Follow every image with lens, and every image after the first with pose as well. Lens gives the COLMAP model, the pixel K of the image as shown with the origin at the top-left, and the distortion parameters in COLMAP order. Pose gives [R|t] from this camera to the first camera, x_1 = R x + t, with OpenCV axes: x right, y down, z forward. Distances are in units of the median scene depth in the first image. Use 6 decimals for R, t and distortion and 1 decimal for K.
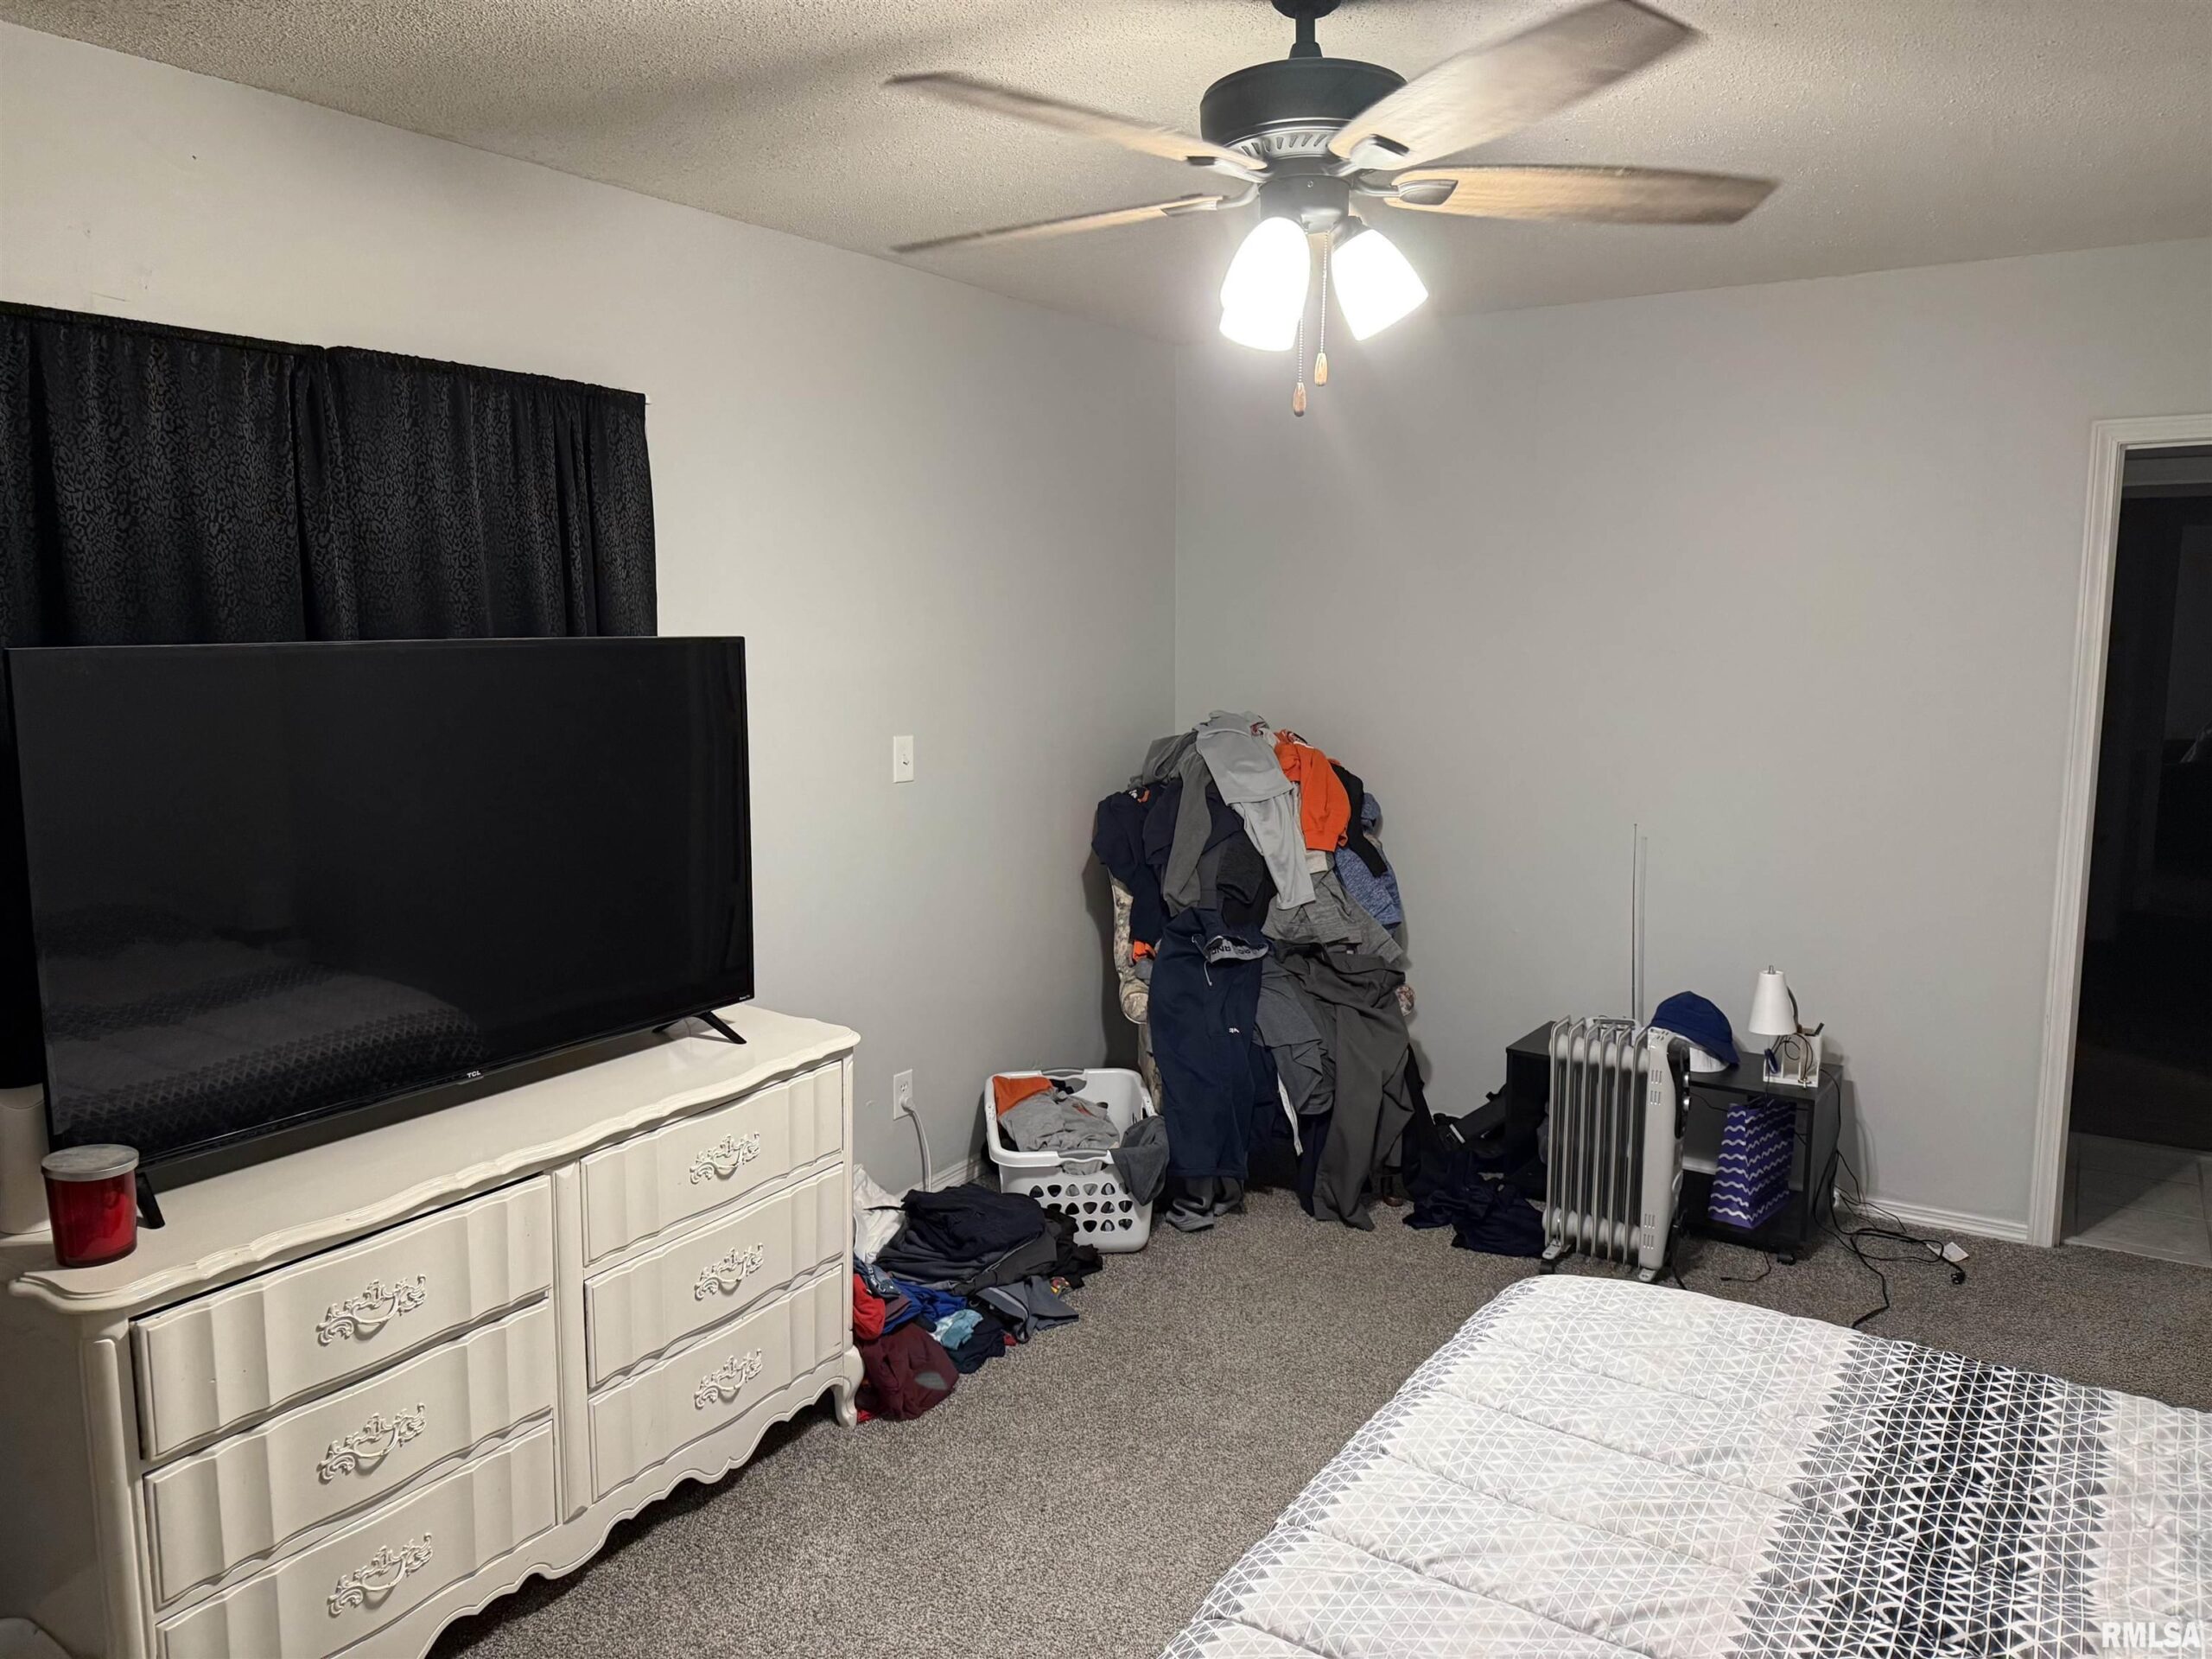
lens RADIAL K [[1563.8, 0, 1113.8], [0, 1563.8, 805.6], [0, 0, 1]] dist [0.023042, -0.016507]
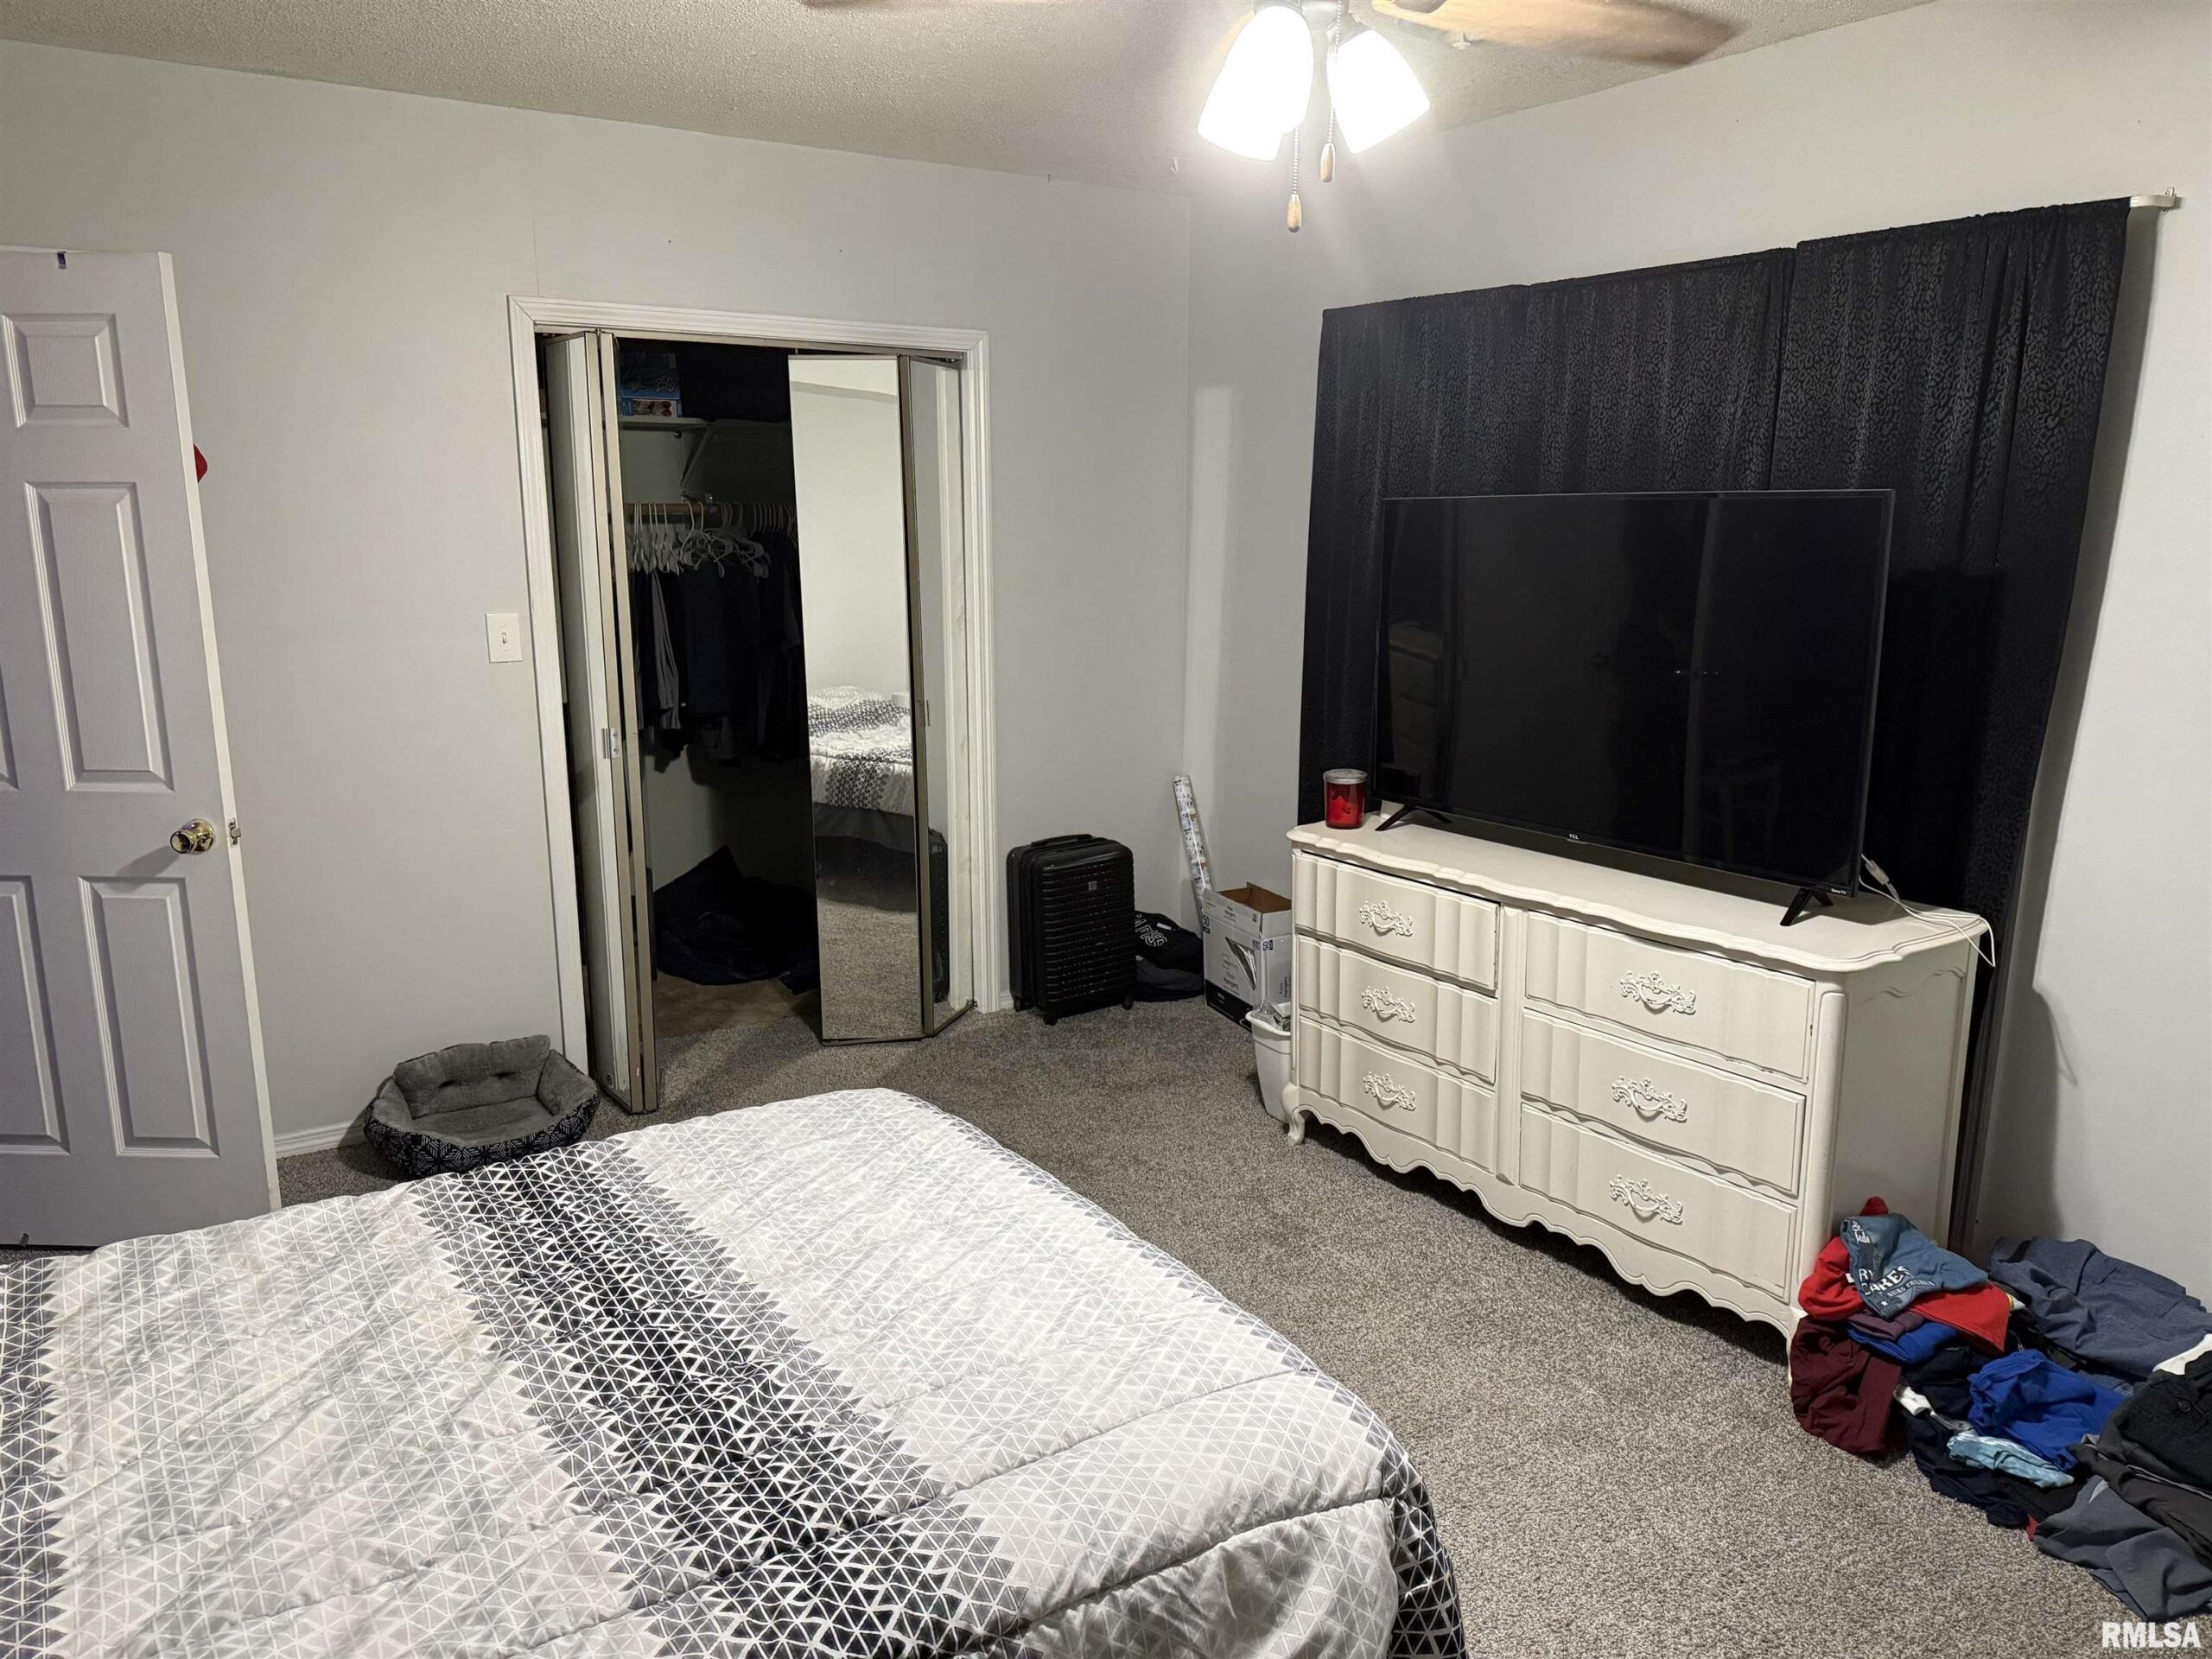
lens RADIAL K [[1563.8, 0, 1120.2], [0, 1563.8, 837.6], [0, 0, 1]] dist [0.023042, -0.016507]
pose [[-0.359830, 0.195554, -0.912294, 0.975091], [-0.127356, 0.958342, 0.255657, -0.117802], [0.924285, 0.208179, -0.319935, 1.160744]]
